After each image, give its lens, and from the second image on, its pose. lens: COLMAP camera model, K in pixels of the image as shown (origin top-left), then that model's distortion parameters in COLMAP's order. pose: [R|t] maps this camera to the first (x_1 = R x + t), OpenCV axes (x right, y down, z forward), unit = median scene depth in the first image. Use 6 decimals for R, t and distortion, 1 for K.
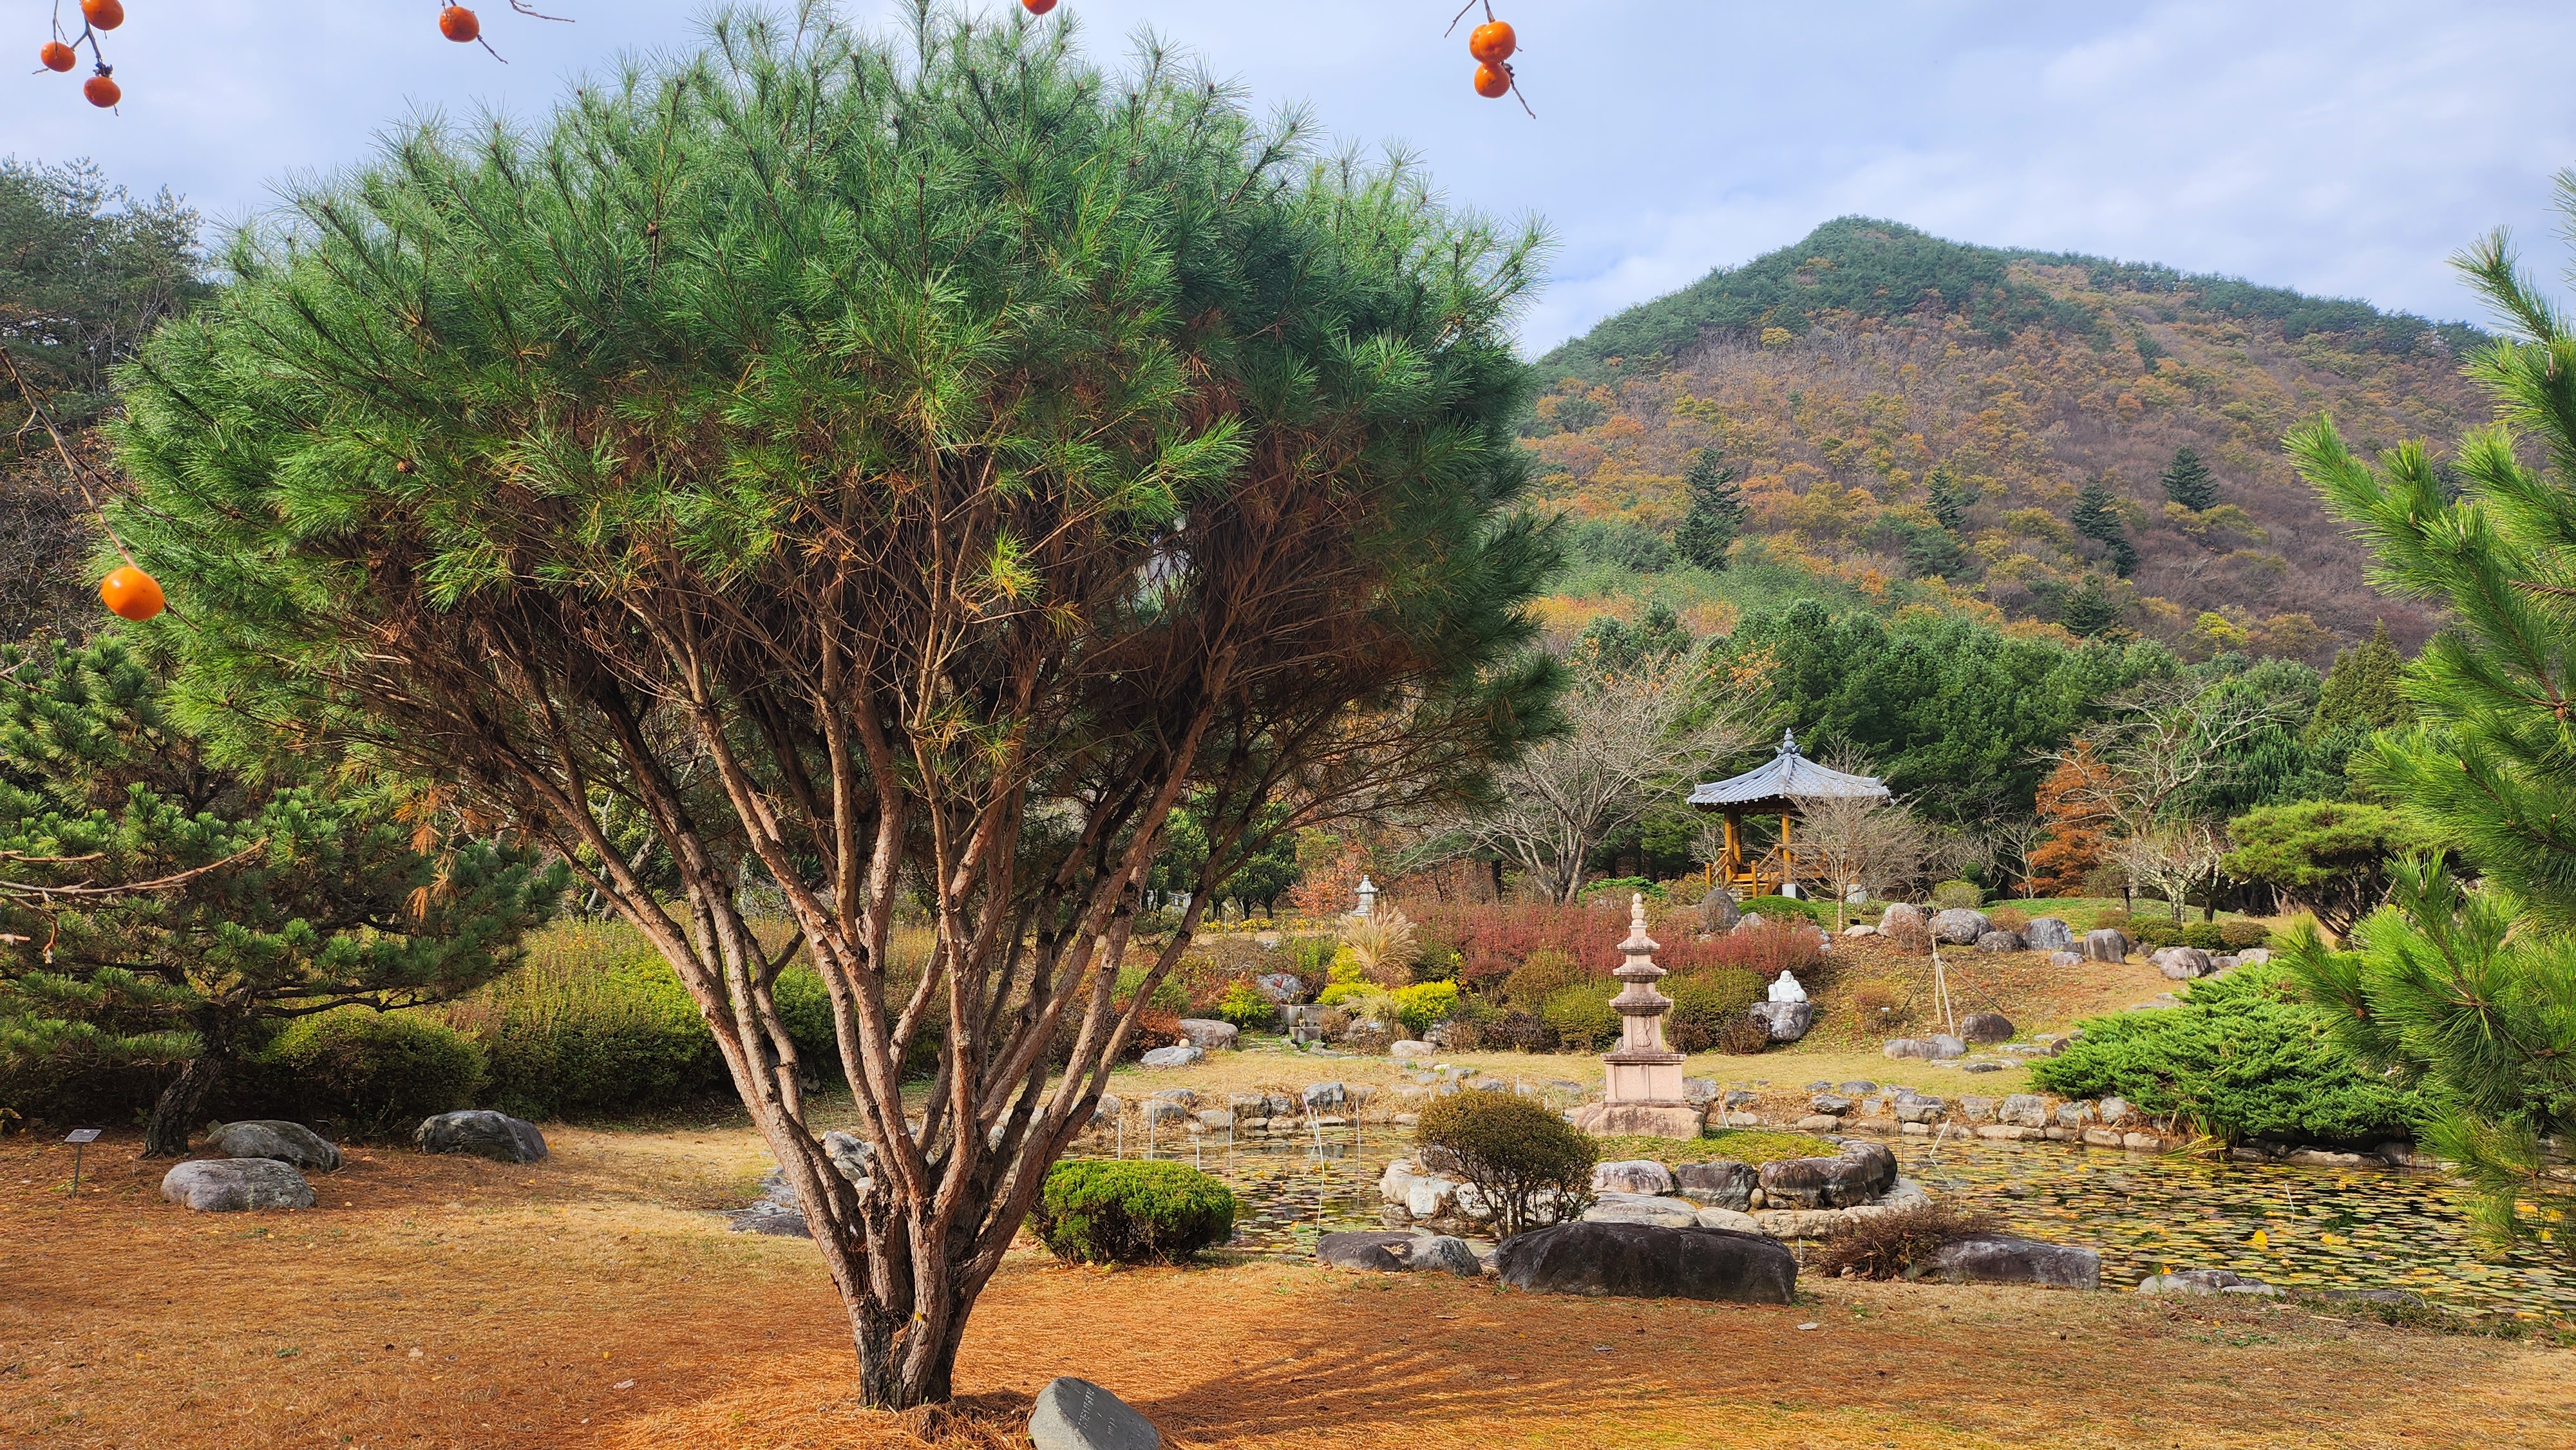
lens RADIAL K [[1833.5, 0, 1280.9], [0, 1833.5, 741.6], [0, 0, 1]] dist [0.038933, -0.000260]
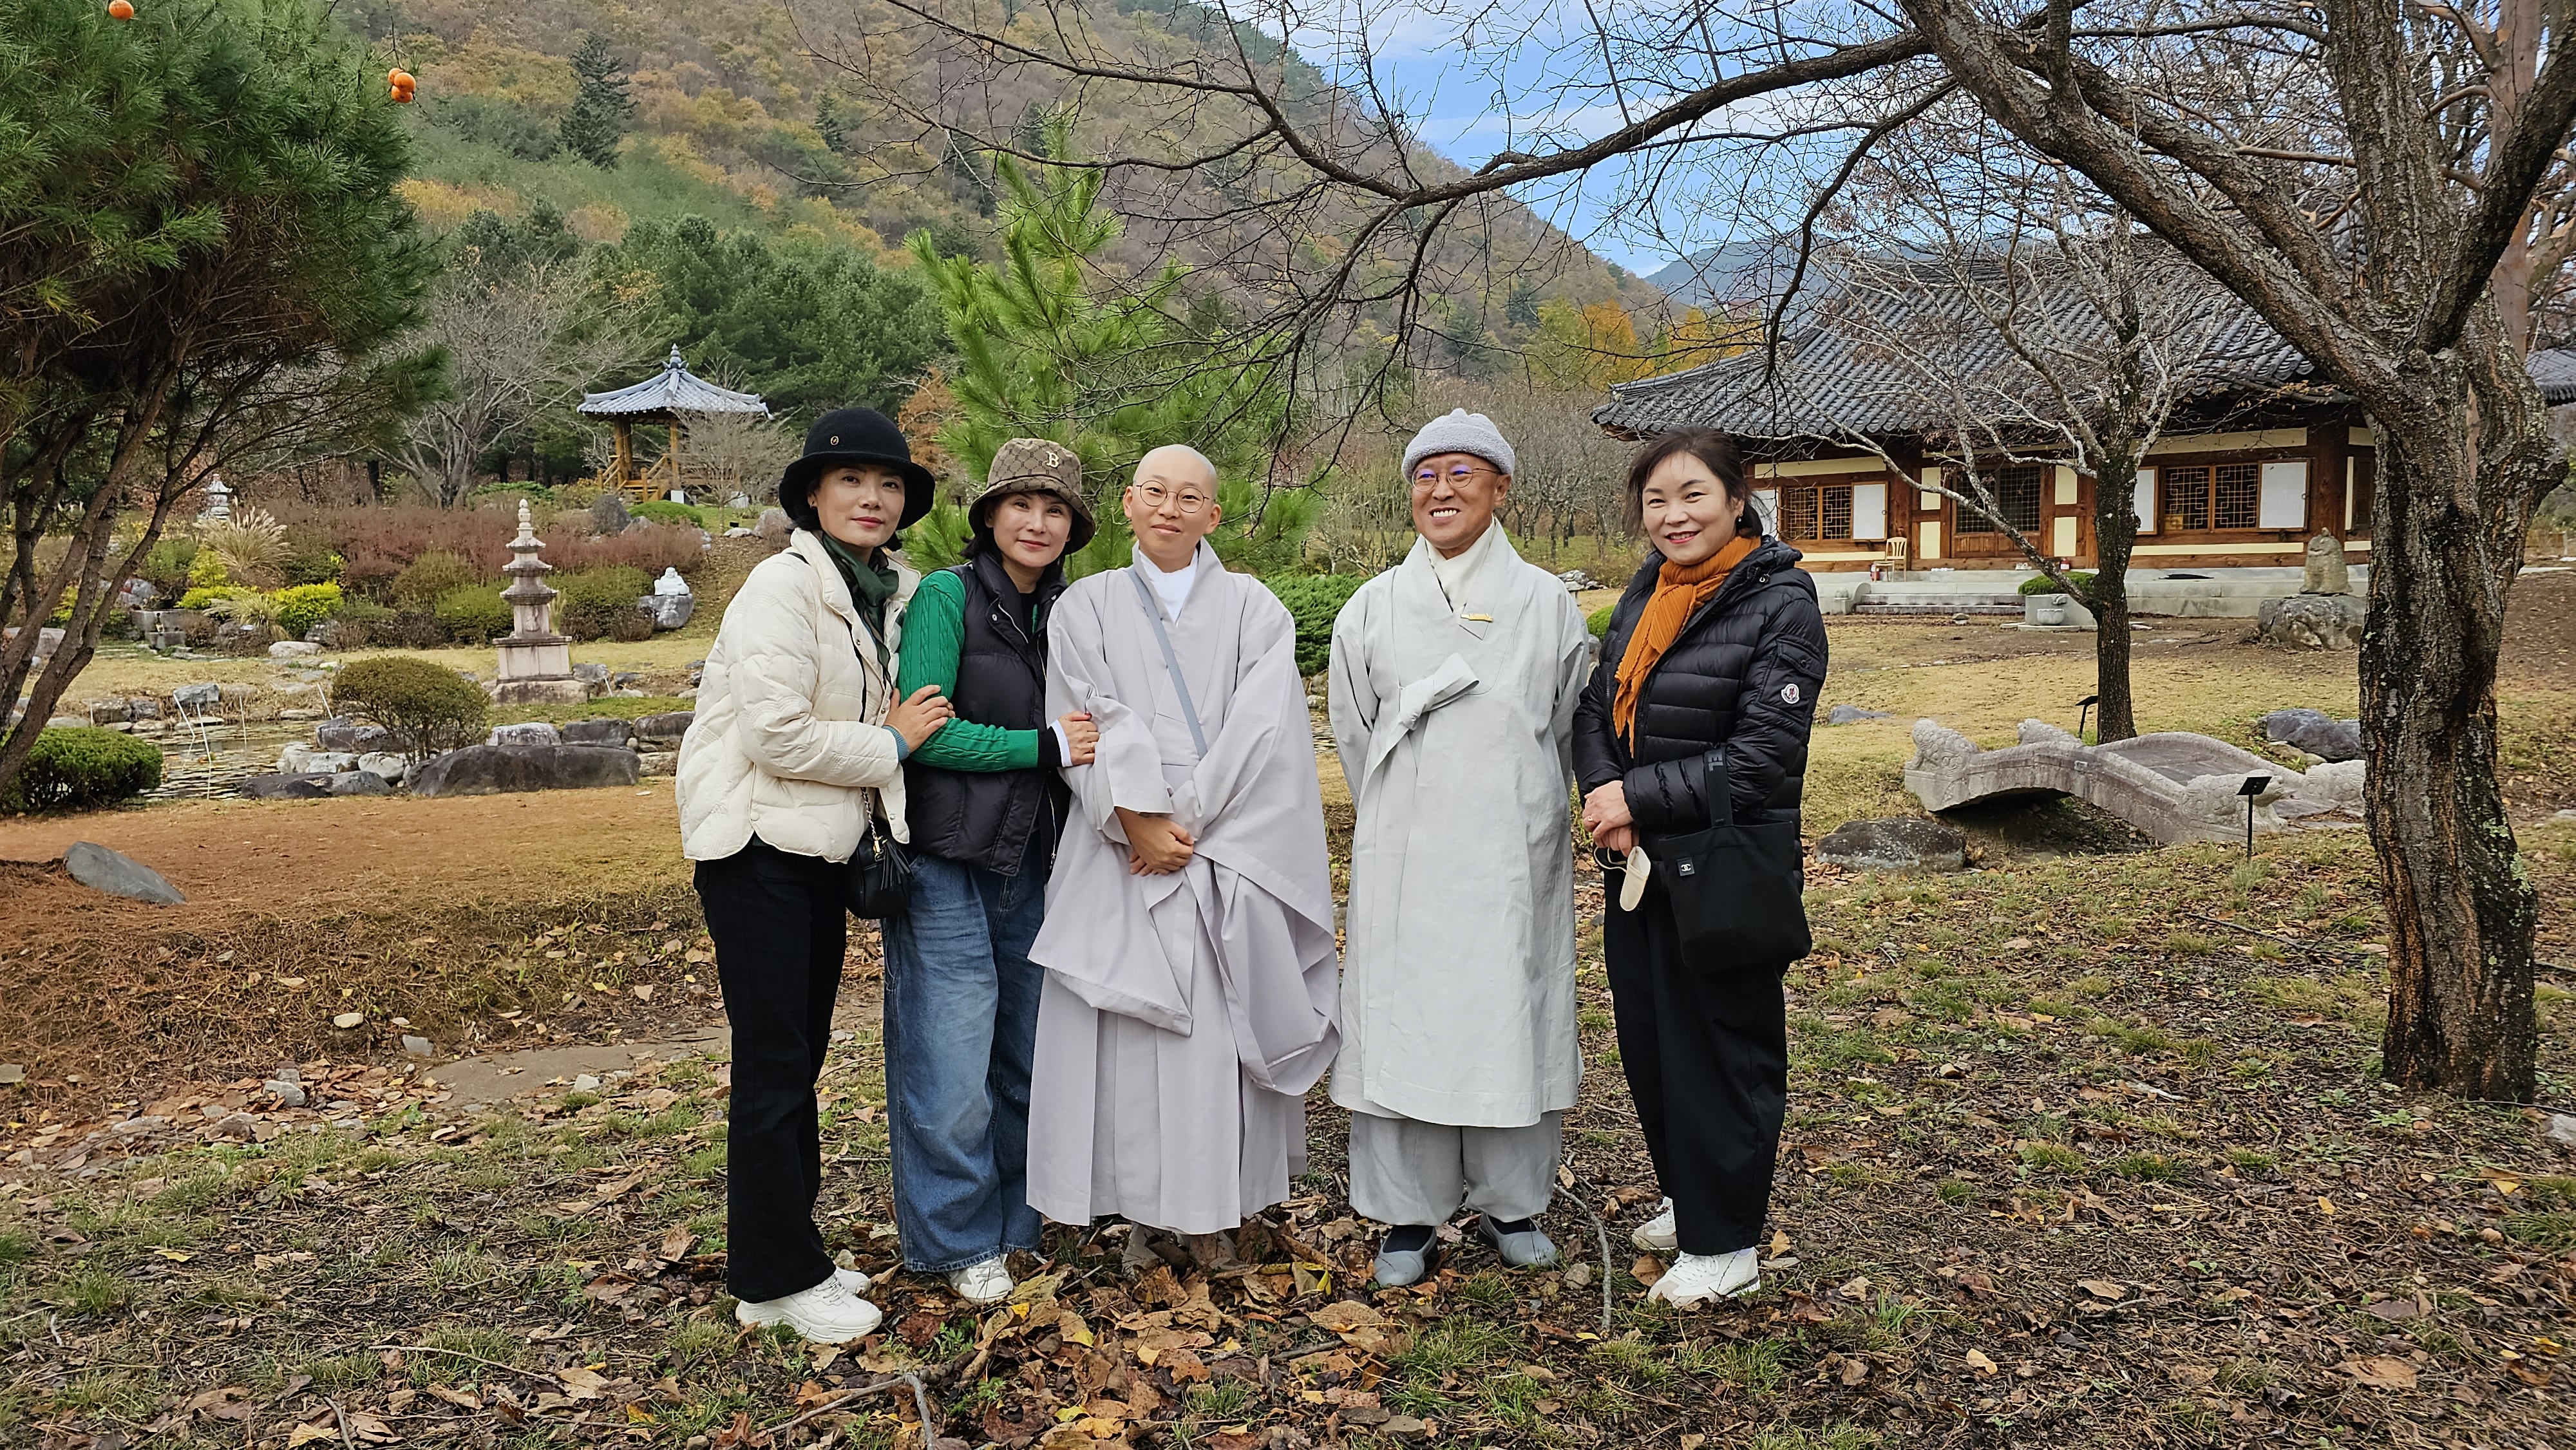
lens RADIAL K [[1731.6, 0, 1265.7], [0, 1731.6, 728.2], [0, 0, 1]] dist [0.045243, -0.028243]
pose [[0.833478, -0.065225, 0.548689, -0.010092], [-0.052668, 0.979109, 0.196395, -0.005947], [-0.550036, -0.192590, 0.812631, -0.063557]]
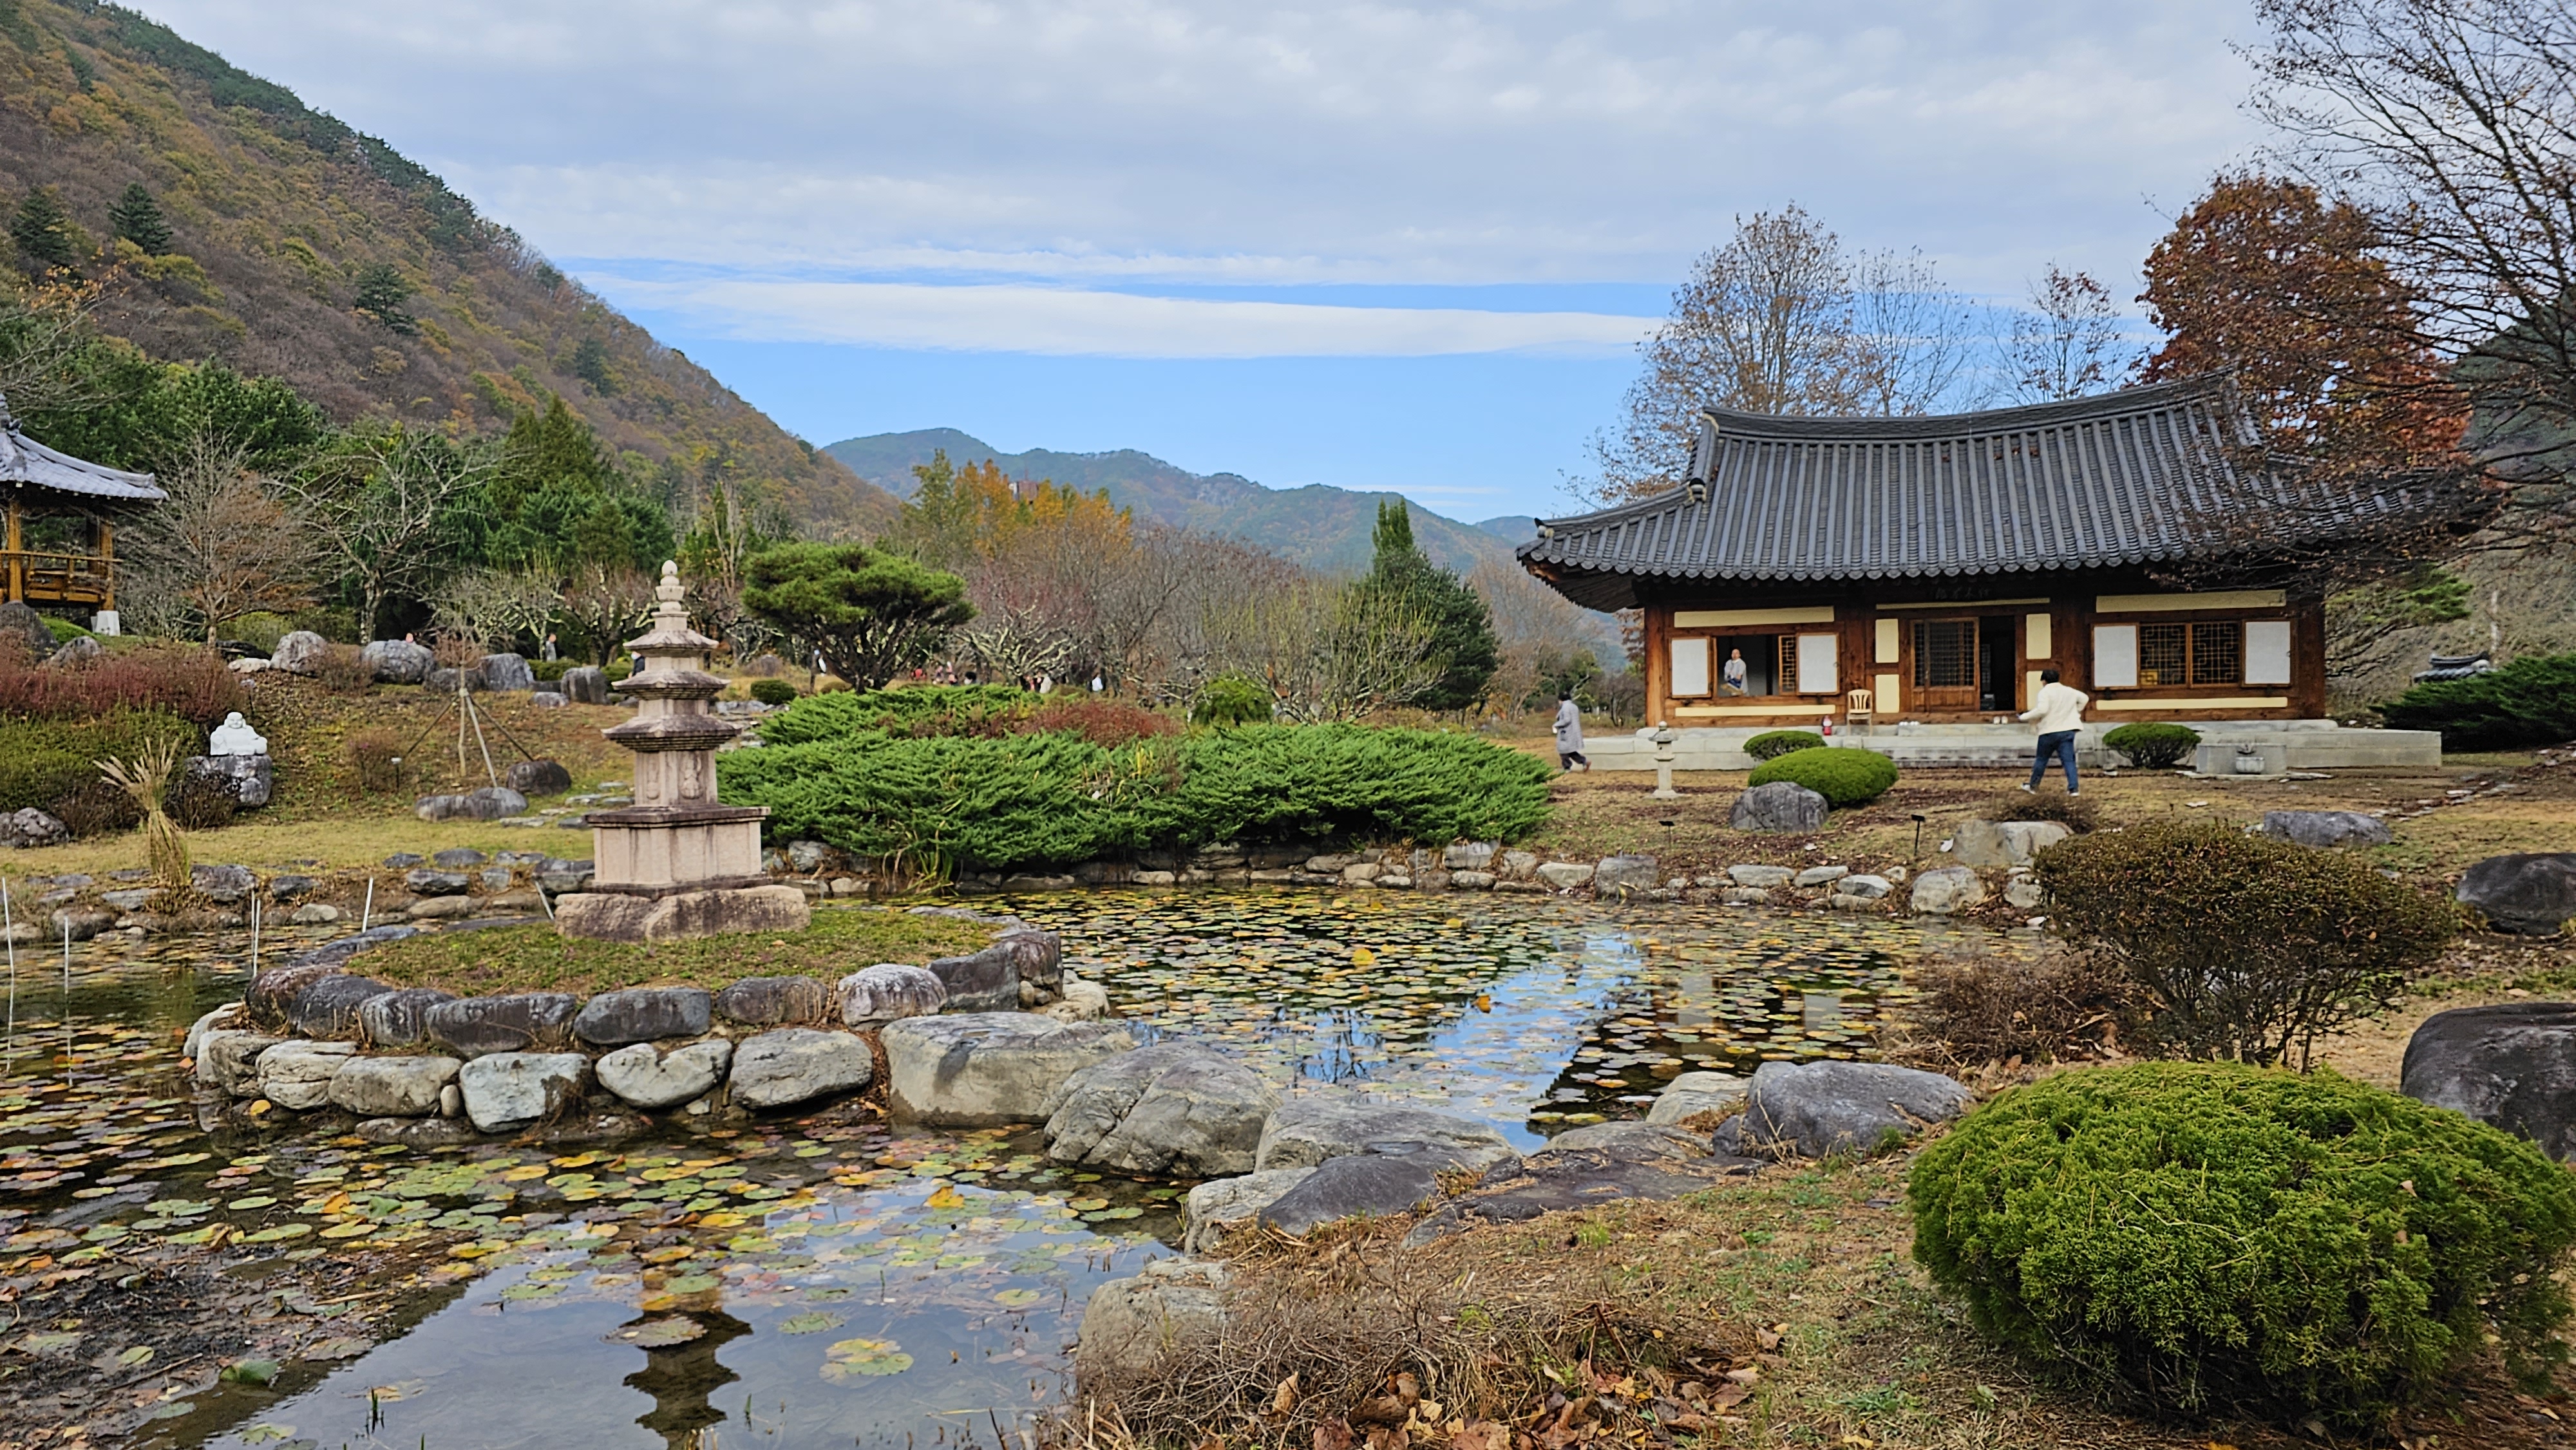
lens RADIAL K [[1731.6, 0, 1280.2], [0, 1731.6, 715.4], [0, 0, 1]] dist [0.045243, -0.028243]
pose [[0.478619, 0.001627, 0.878021, -0.092240], [-0.098082, 0.993838, 0.051624, 0.033037], [-0.872527, -0.110827, 0.475829, 0.206205]]
